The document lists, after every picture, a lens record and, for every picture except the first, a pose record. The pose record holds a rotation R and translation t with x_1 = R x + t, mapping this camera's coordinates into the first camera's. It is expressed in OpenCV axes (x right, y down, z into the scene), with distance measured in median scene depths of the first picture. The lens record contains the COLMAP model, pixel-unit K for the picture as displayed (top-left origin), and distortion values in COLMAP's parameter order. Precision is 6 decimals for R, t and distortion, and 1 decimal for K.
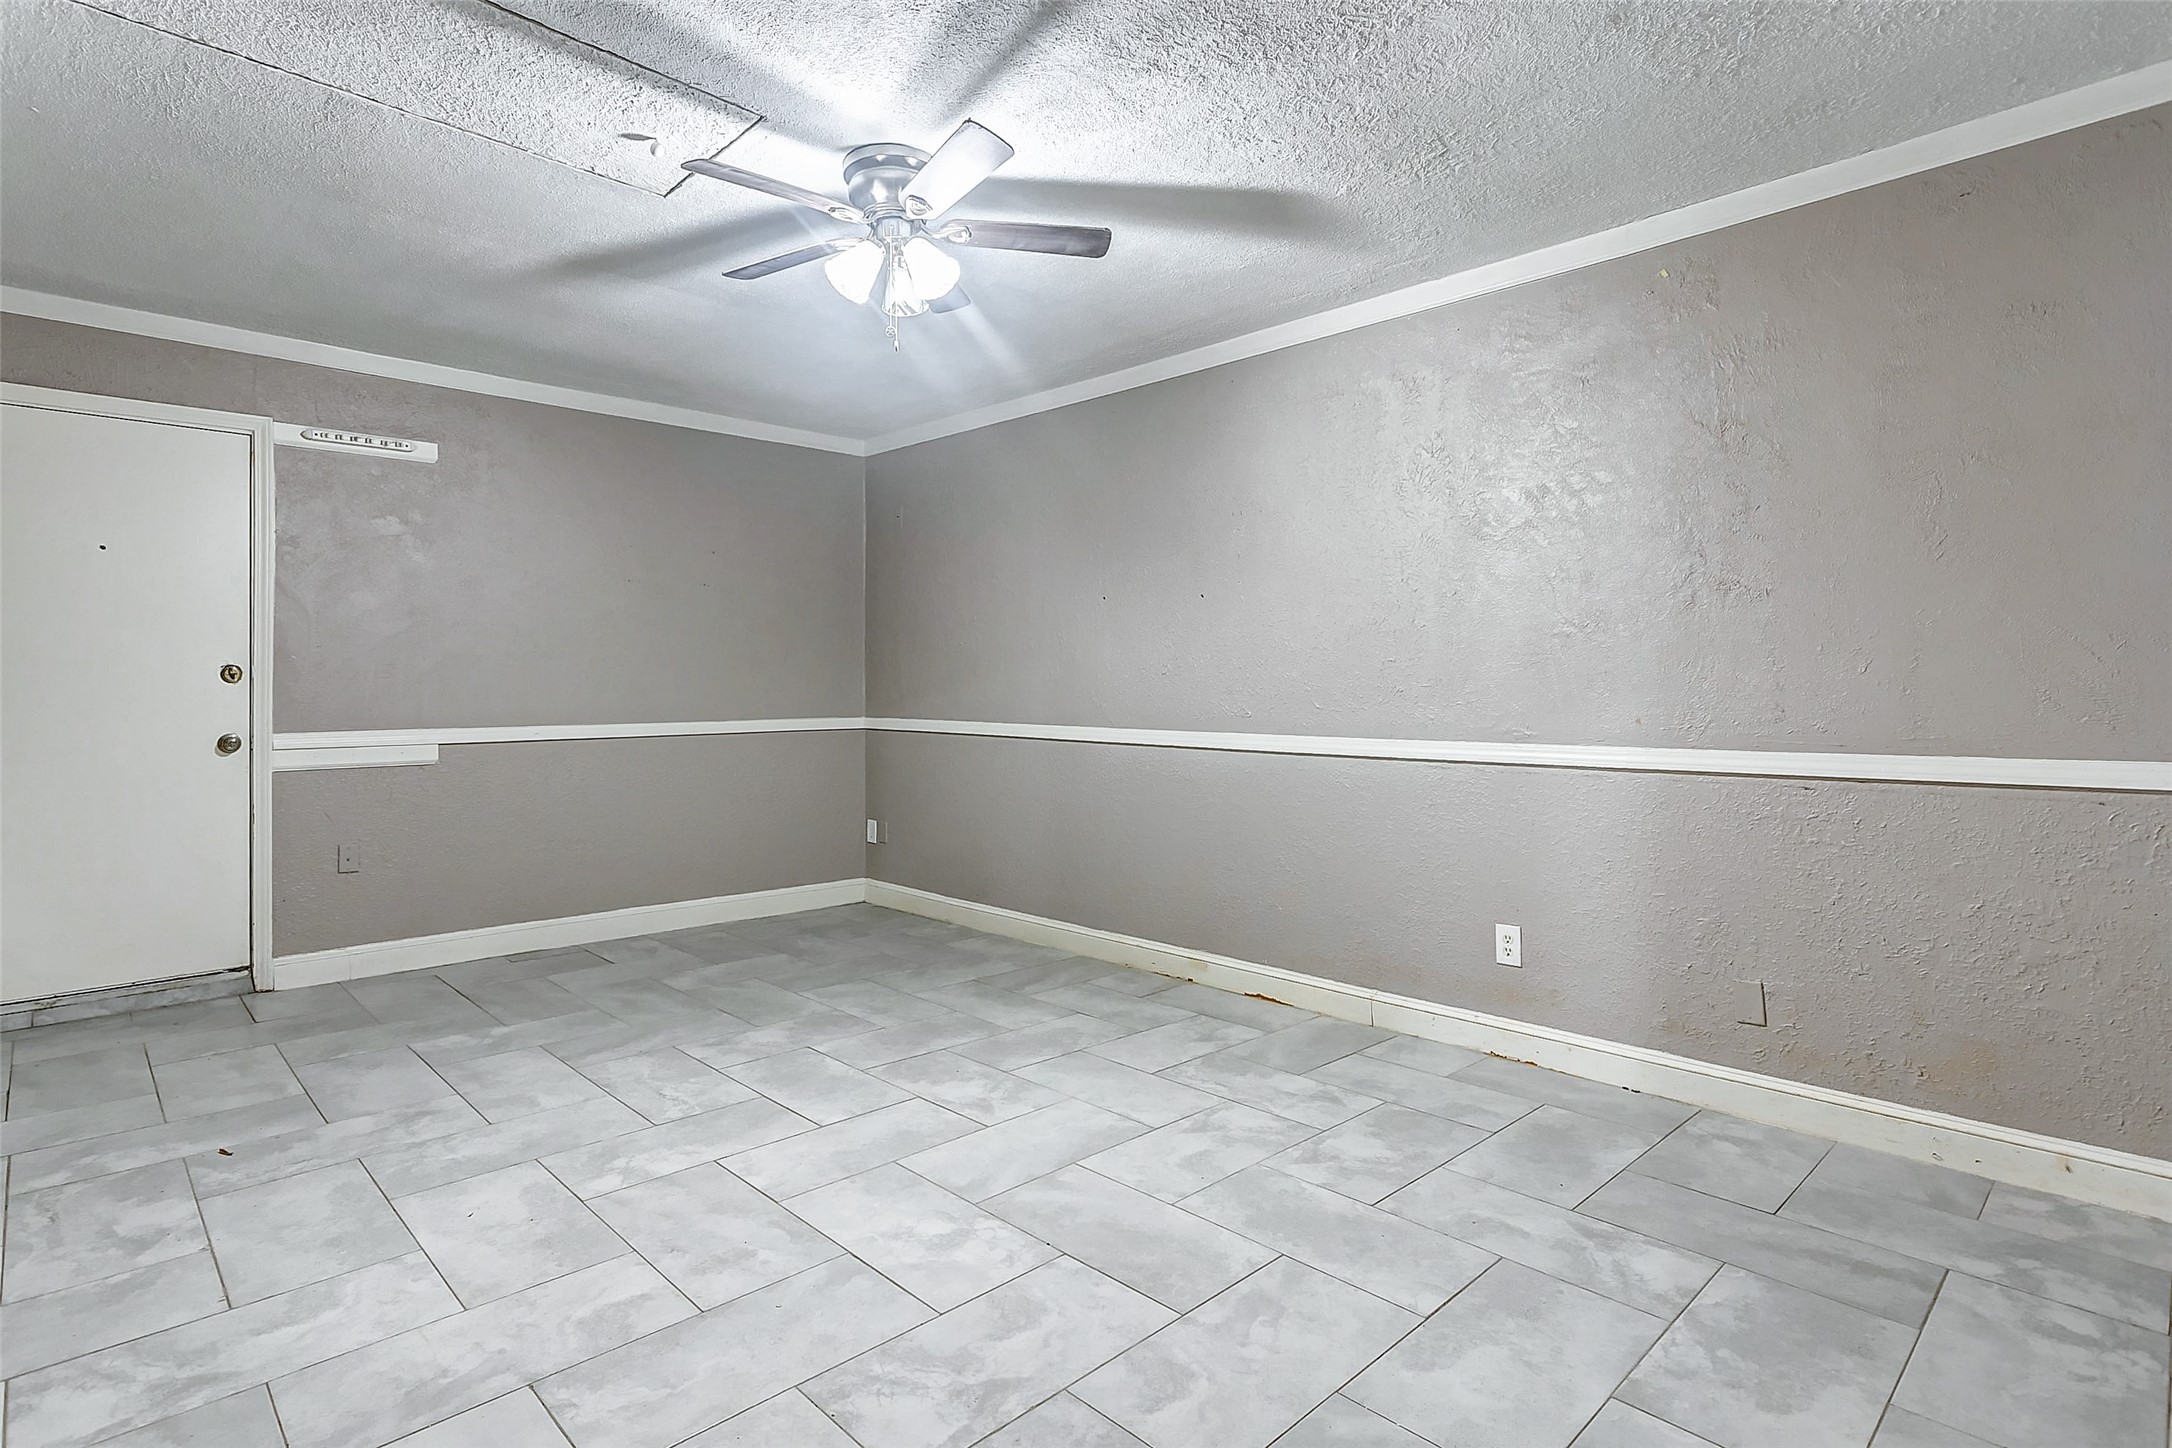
lens RADIAL K [[1056.6, 0, 1085.0], [0, 1056.6, 714.7], [0, 0, 1]] dist [-0.001958, 0.000484]
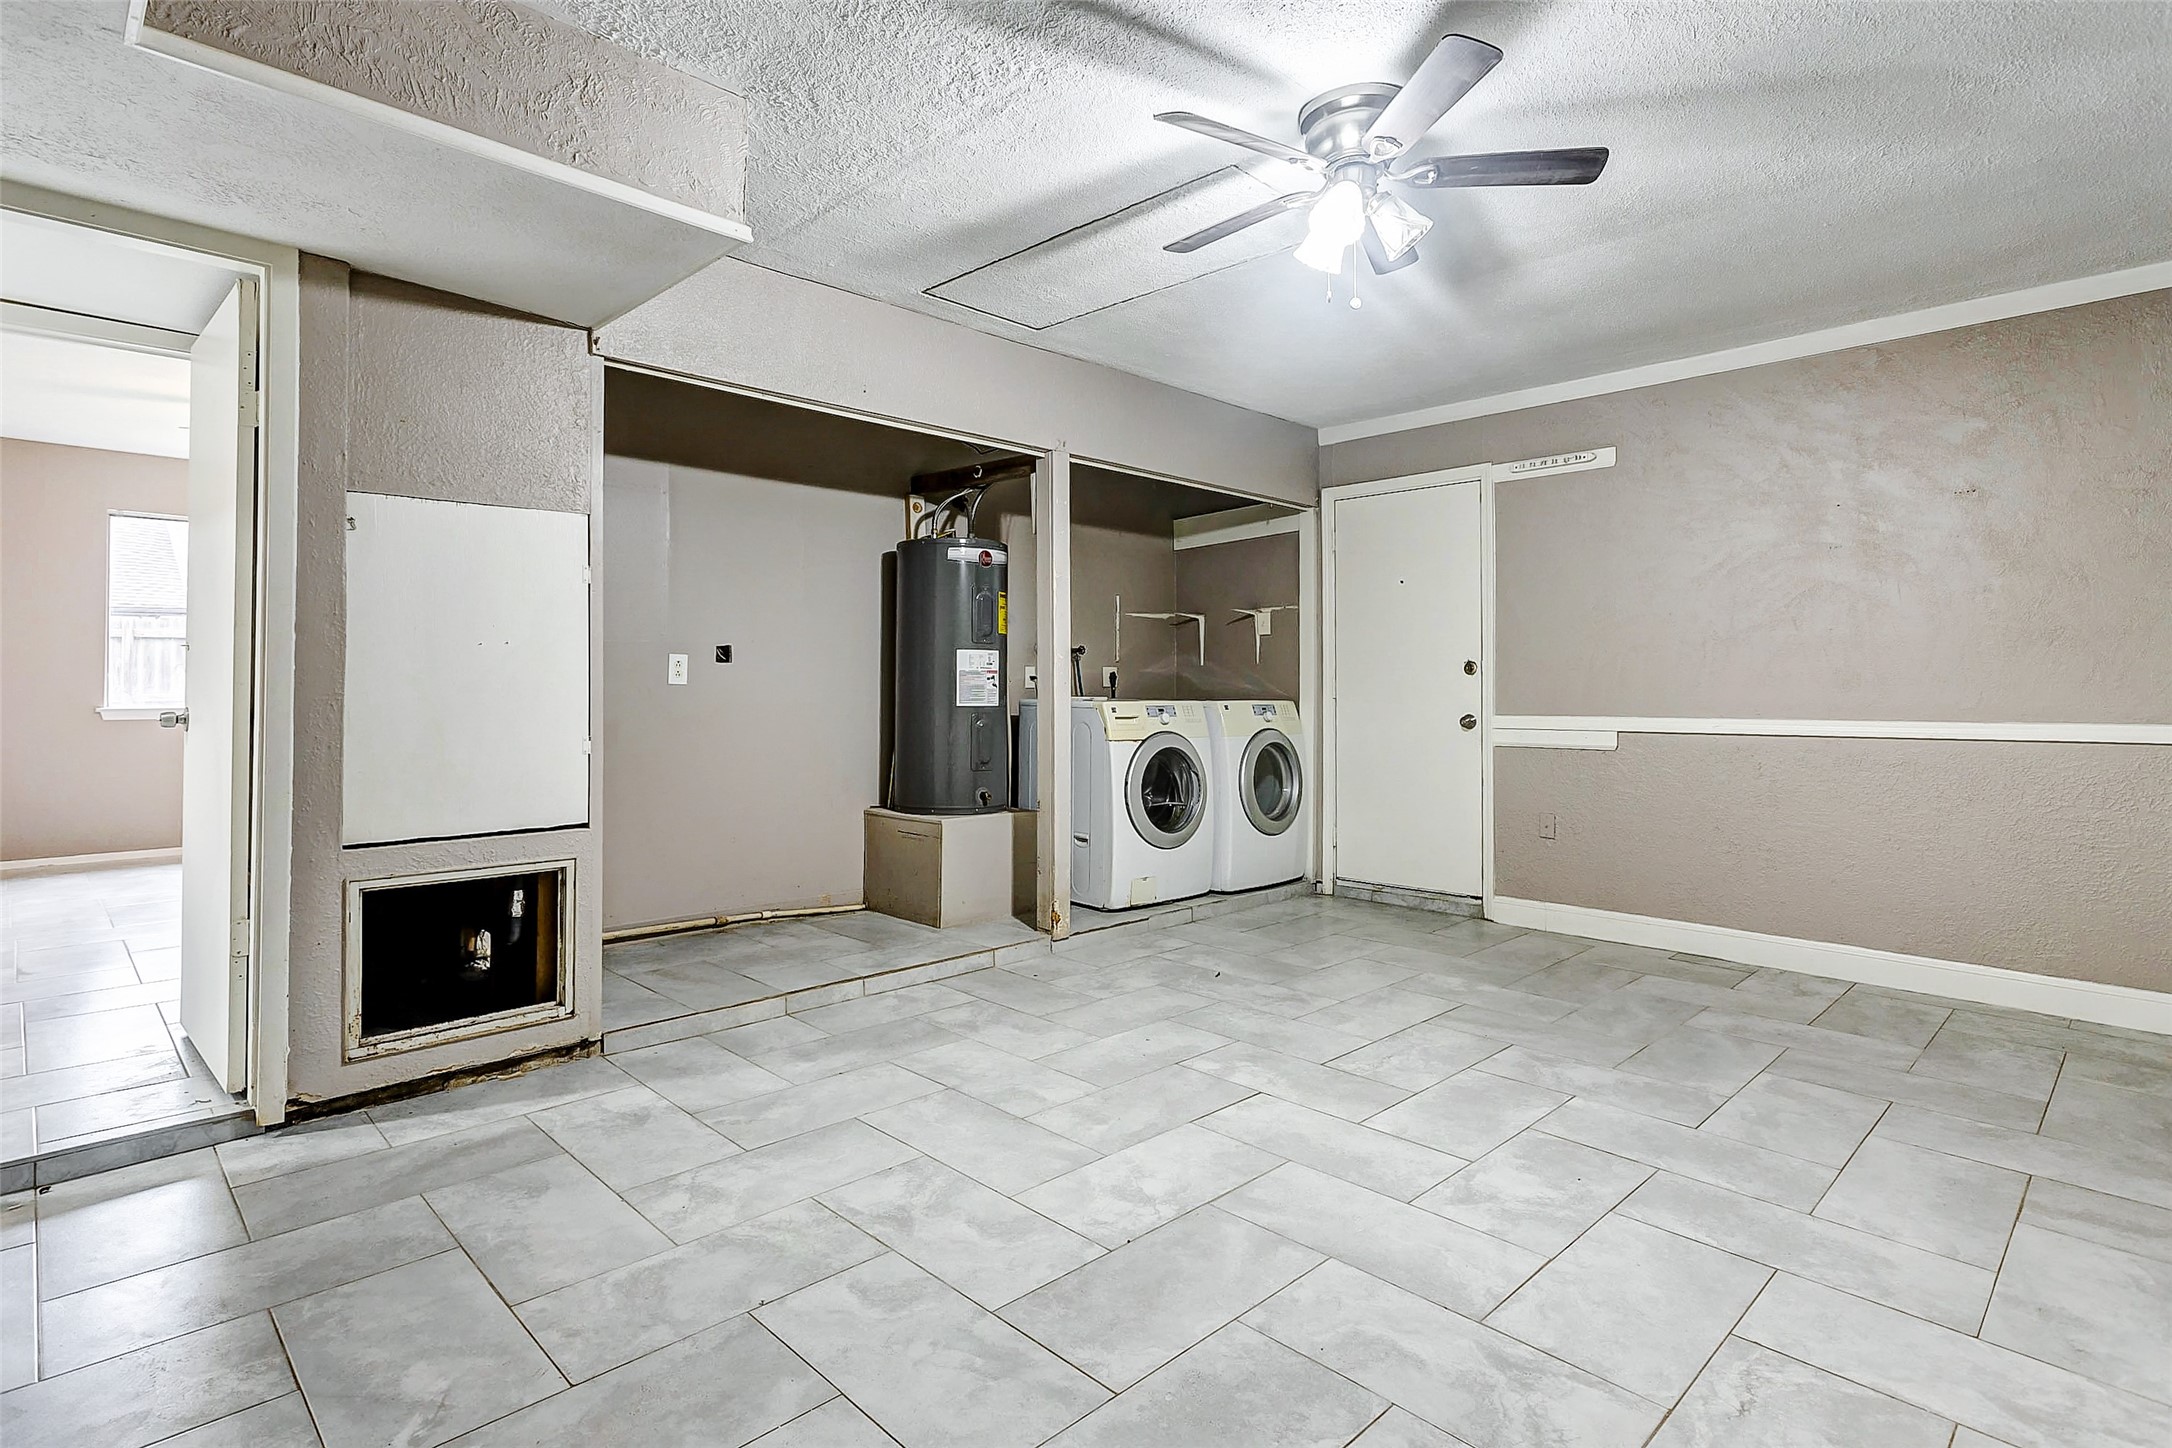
lens RADIAL K [[1090.4, 0, 1085.8], [0, 1090.4, 705.1], [0, 0, 1]] dist [0.000791, 0.001371]
pose [[0.016564, 0.017203, -0.999715, 0.707337], [-0.021957, 0.999617, 0.016838, -0.007360], [0.999622, 0.021672, 0.016935, 0.684956]]
